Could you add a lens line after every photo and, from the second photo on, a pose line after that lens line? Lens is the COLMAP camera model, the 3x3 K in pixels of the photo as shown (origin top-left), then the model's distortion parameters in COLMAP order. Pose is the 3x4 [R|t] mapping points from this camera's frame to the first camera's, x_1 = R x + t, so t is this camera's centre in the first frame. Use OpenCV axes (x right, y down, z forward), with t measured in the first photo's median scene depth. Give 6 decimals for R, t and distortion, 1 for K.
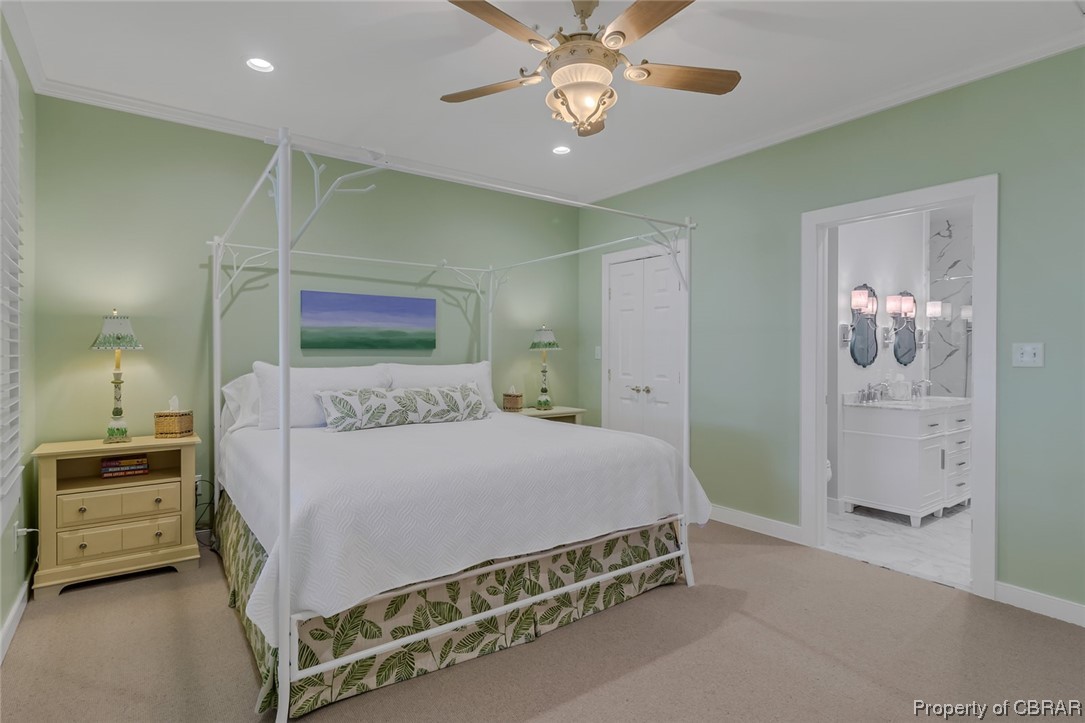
lens RADIAL K [[533.0, 0, 542.5], [0, 533.0, 358.6], [0, 0, 1]] dist [0.000494, -0.000305]
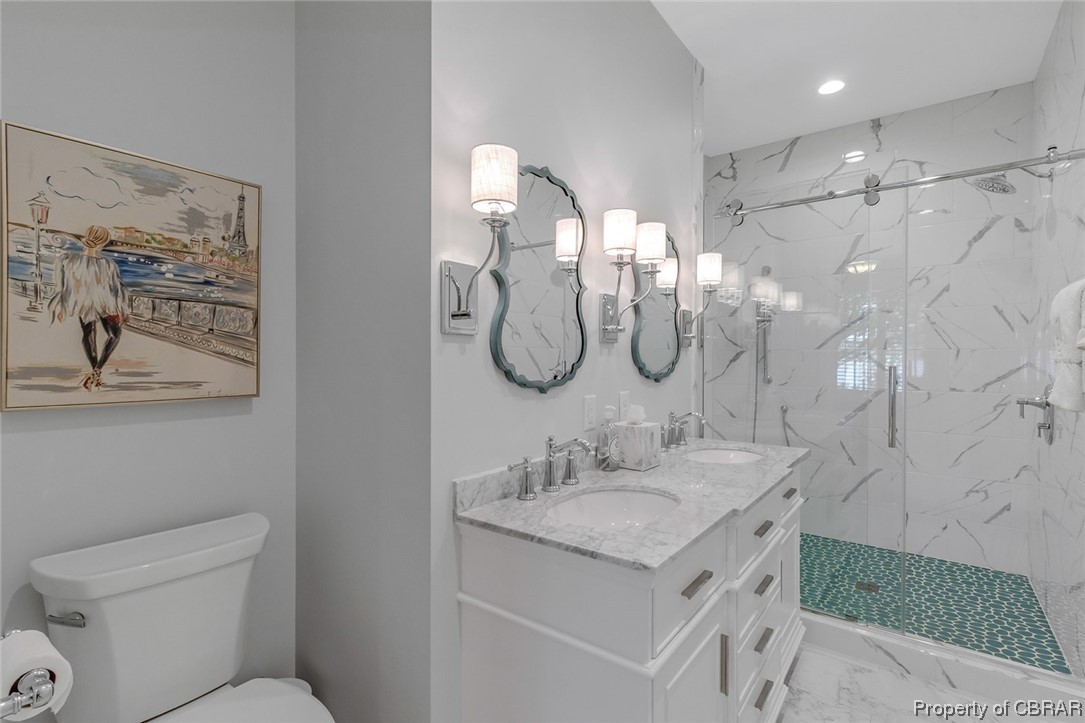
lens RADIAL K [[533.0, 0, 541.2], [0, 533.0, 362.0], [0, 0, 1]] dist [0.000494, -0.000305]
pose [[0.952844, -0.002231, 0.303452, 0.451831], [0.003224, 0.999991, -0.002770, -0.003806], [-0.303443, 0.003617, 0.952843, 0.597252]]
